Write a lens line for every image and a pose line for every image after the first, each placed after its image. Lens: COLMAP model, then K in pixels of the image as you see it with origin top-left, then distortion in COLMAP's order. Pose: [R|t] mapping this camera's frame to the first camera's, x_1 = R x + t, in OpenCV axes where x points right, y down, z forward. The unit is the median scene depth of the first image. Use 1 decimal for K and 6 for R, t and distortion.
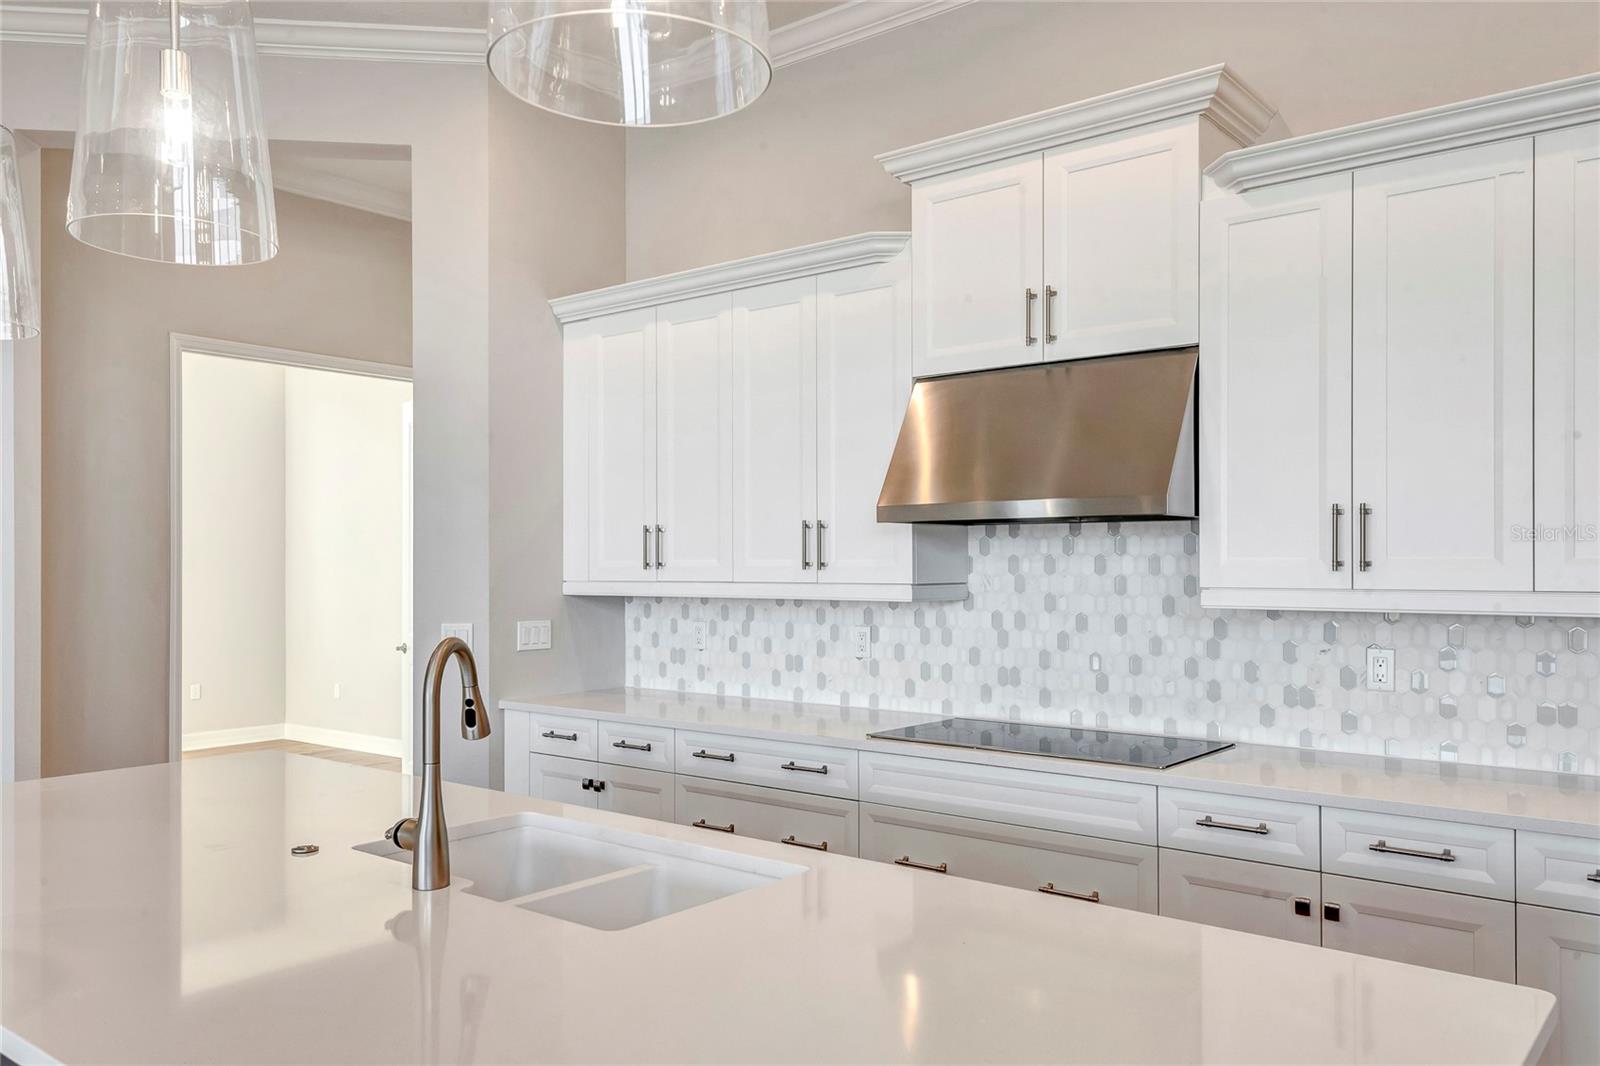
lens RADIAL K [[1210.8, 0, 805.2], [0, 1210.8, 552.4], [0, 0, 1]] dist [0.020089, -0.000170]
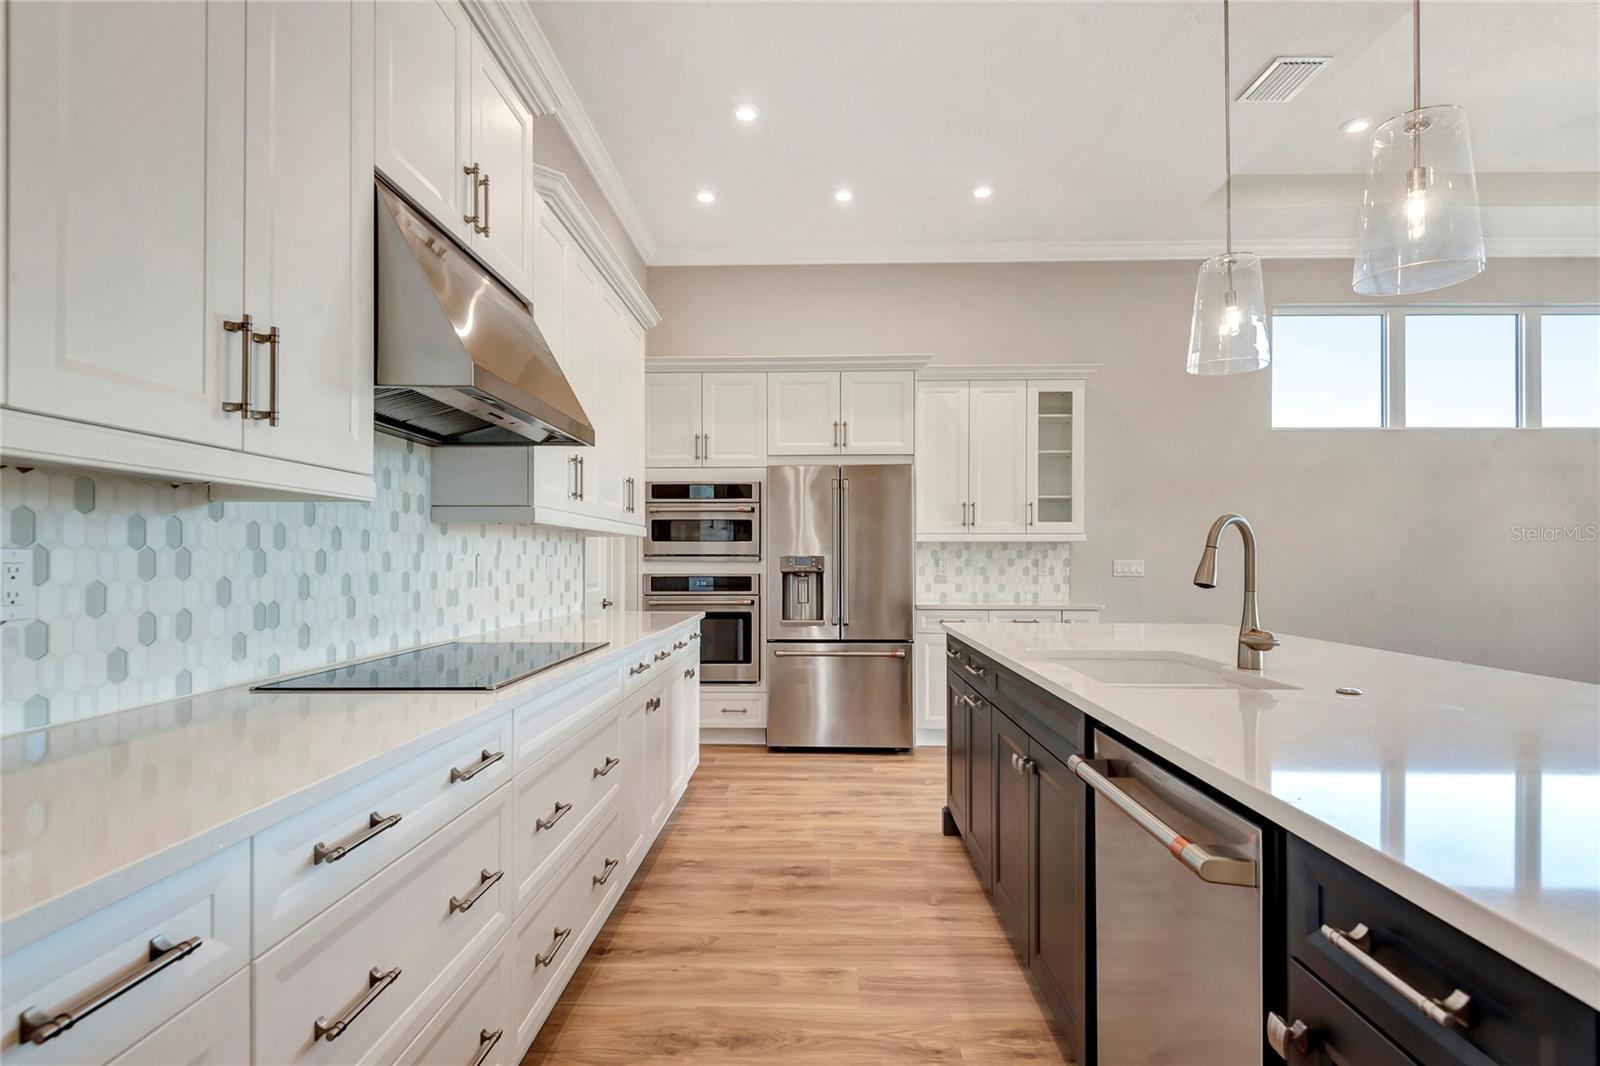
lens RADIAL K [[801.3, 0, 804.0], [0, 801.3, 556.4], [0, 0, 1]] dist [0.022336, -0.017588]
pose [[-0.608402, 0.003017, 0.793623, -0.405484], [-0.008261, 0.999915, -0.010134, 0.072667], [-0.793586, -0.012721, -0.608325, 1.072265]]
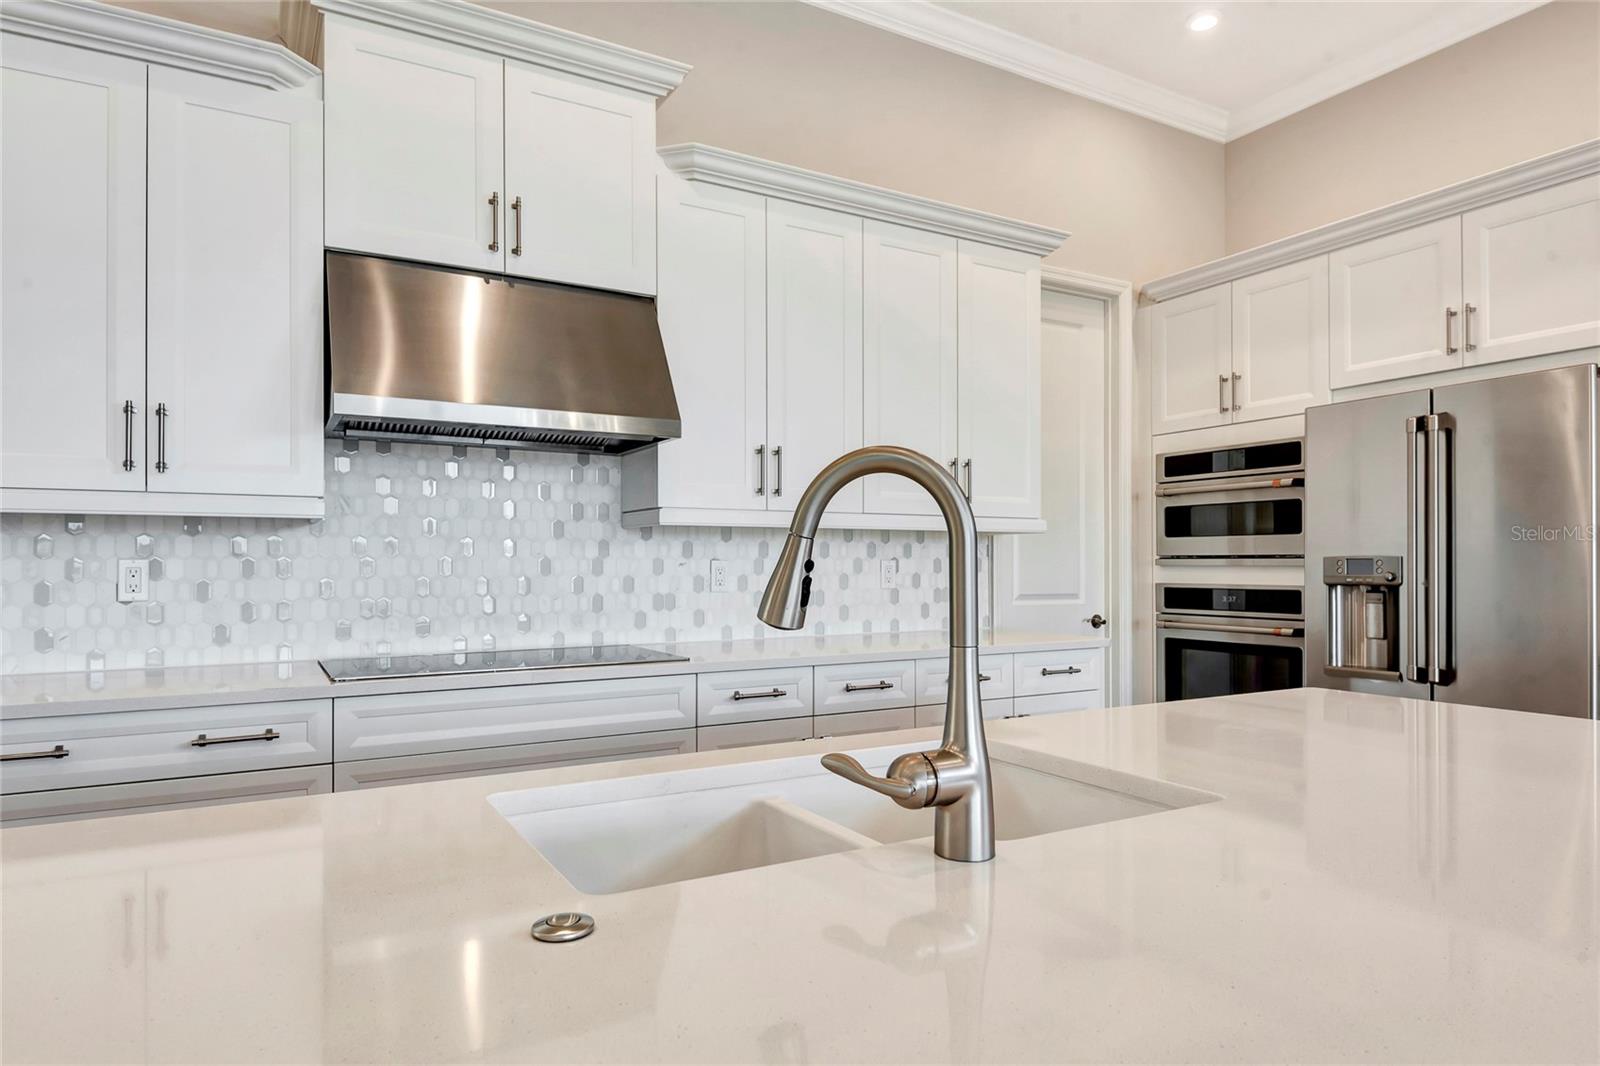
lens RADIAL K [[940.8, 0, 801.3], [0, 940.8, 560.3], [0, 0, 1]] dist [0.011329, -0.009717]
pose [[0.360918, 0.001778, 0.932596, -0.389597], [-0.007324, 0.999973, 0.000928, 0.065636], [-0.932569, -0.007166, 0.360922, 0.461124]]
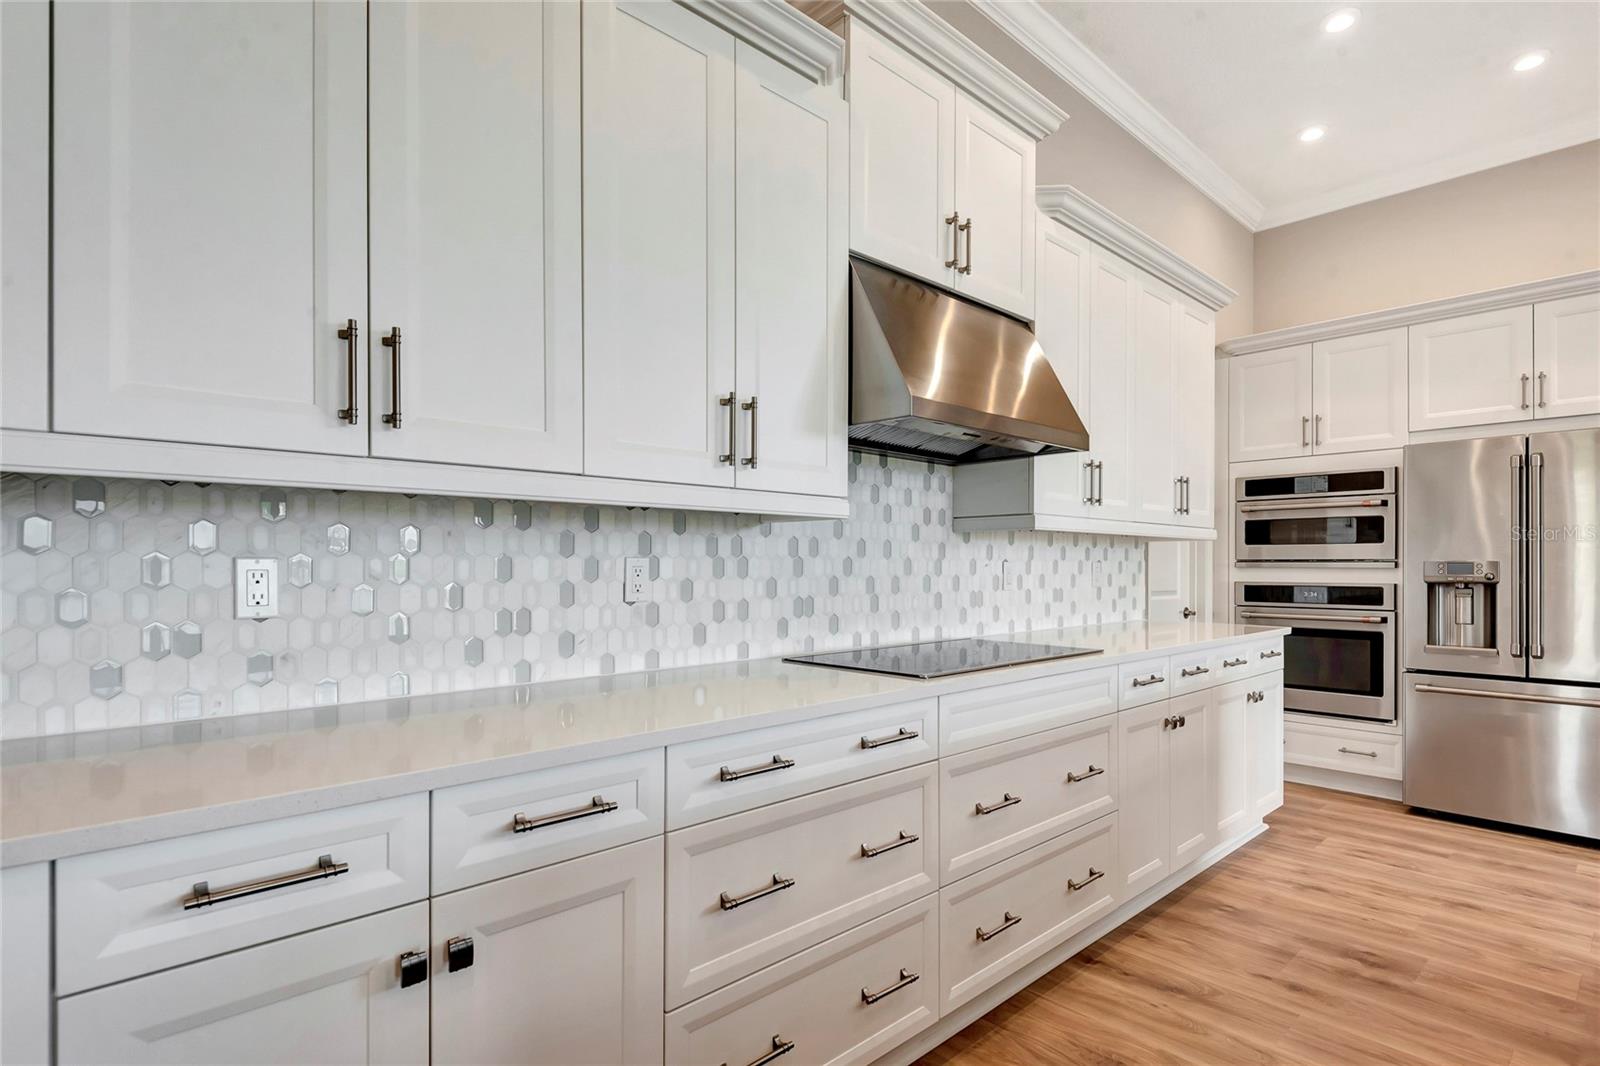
lens RADIAL K [[801.3, 0, 794.3], [0, 801.3, 563.5], [0, 0, 1]] dist [0.022336, -0.017588]
pose [[0.142275, 0.001217, 0.989826, -0.461385], [-0.012347, 0.999924, 0.000545, 0.071133], [-0.989750, -0.012299, 0.142279, 0.949866]]
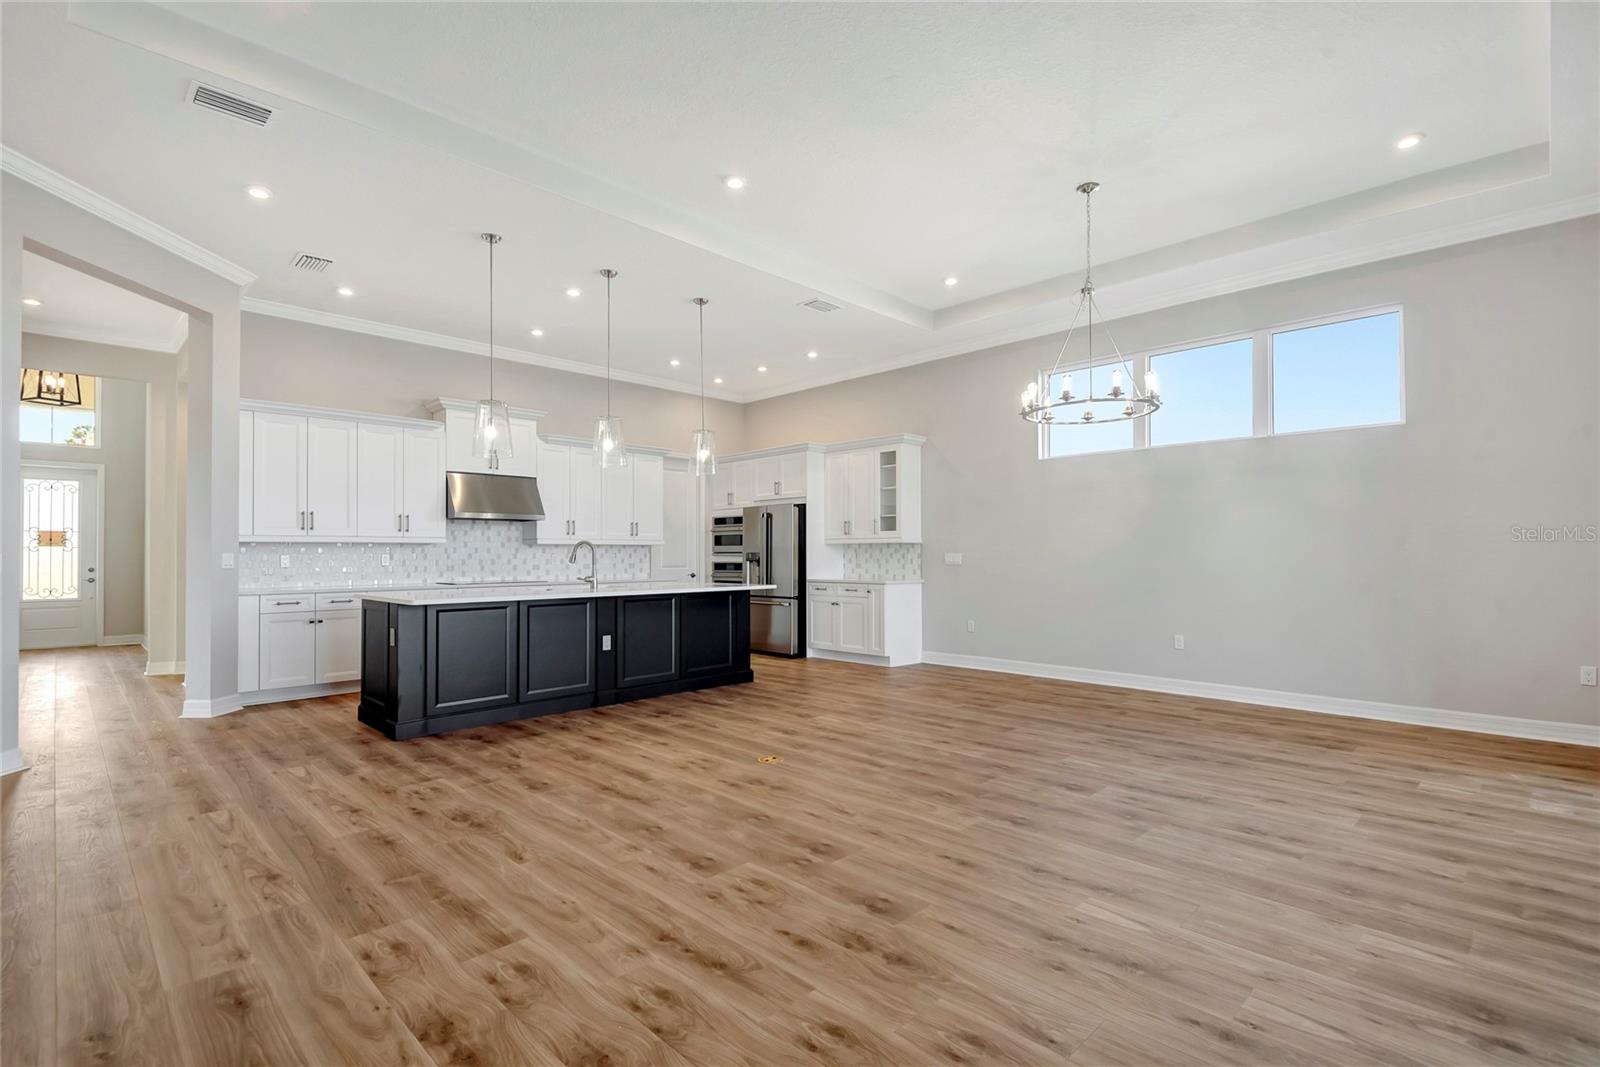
lens RADIAL K [[756.9, 0, 802.9], [0, 756.9, 544.3], [0, 0, 1]] dist [0.014779, -0.011827]
pose [[0.107475, 0.012753, 0.994126, -1.727900], [-0.007291, 0.999901, -0.012039, 0.059931], [-0.994181, -0.005954, 0.107558, -0.113913]]
